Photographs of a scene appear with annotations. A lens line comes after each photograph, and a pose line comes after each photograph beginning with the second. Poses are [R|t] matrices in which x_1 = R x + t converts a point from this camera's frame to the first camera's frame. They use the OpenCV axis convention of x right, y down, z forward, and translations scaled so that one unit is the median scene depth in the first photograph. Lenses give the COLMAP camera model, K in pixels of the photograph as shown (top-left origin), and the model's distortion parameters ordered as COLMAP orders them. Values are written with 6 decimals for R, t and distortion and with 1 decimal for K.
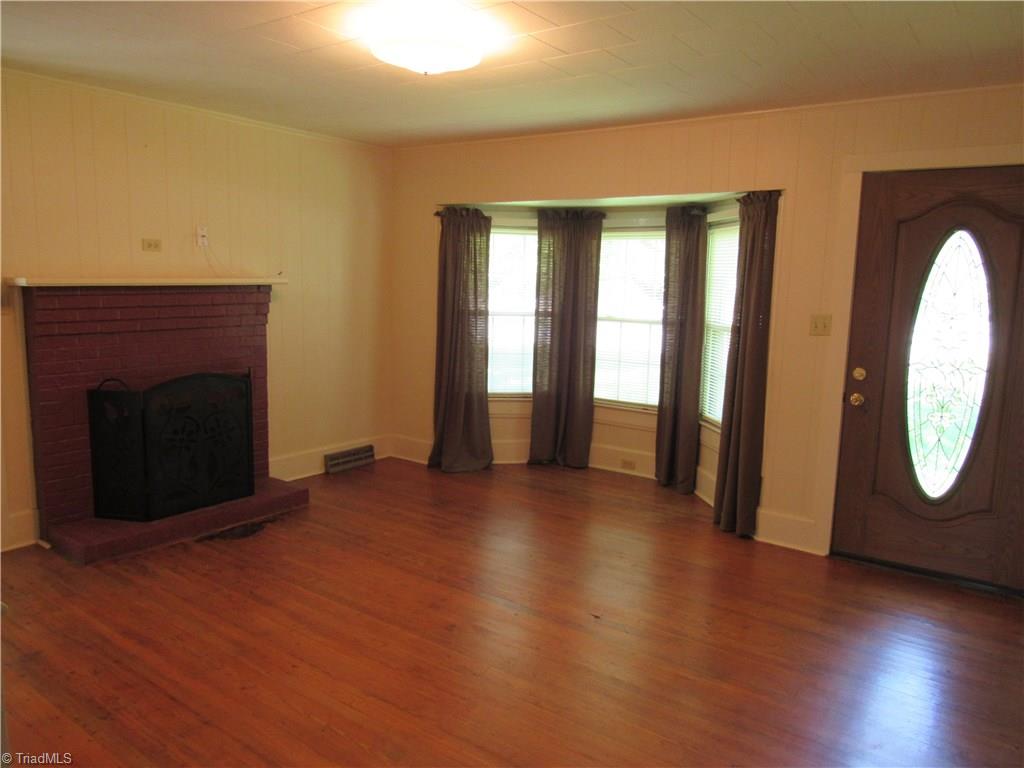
lens RADIAL K [[732.5, 0, 515.1], [0, 732.5, 382.4], [0, 0, 1]] dist [-0.028405, 0.008005]
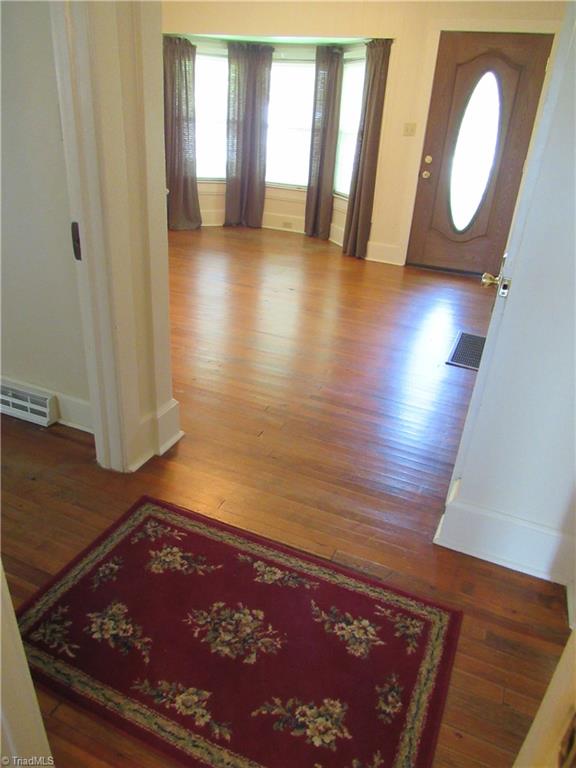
lens RADIAL K [[549.4, 0, 286.6], [0, 549.4, 381.4], [0, 0, 1]] dist [-0.028405, 0.008005]
pose [[0.977068, -0.060191, 0.204243, -0.123018], [-0.008427, 0.947531, 0.319552, 0.056939], [-0.212761, -0.313945, 0.925295, -0.237461]]
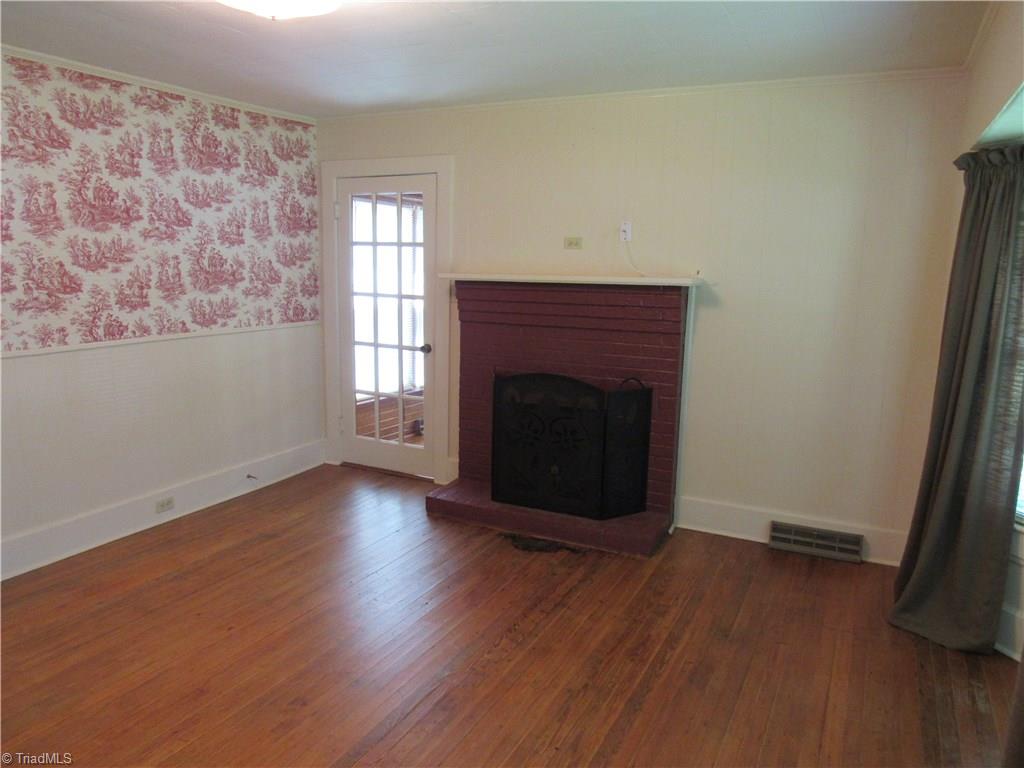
lens RADIAL K [[732.5, 0, 512.9], [0, 732.5, 389.6], [0, 0, 1]] dist [-0.028405, 0.008005]
pose [[0.166372, 0.150316, -0.974539, 0.418929], [-0.155735, 0.979914, 0.124558, -0.086273], [0.973687, 0.131047, 0.186440, 0.633823]]
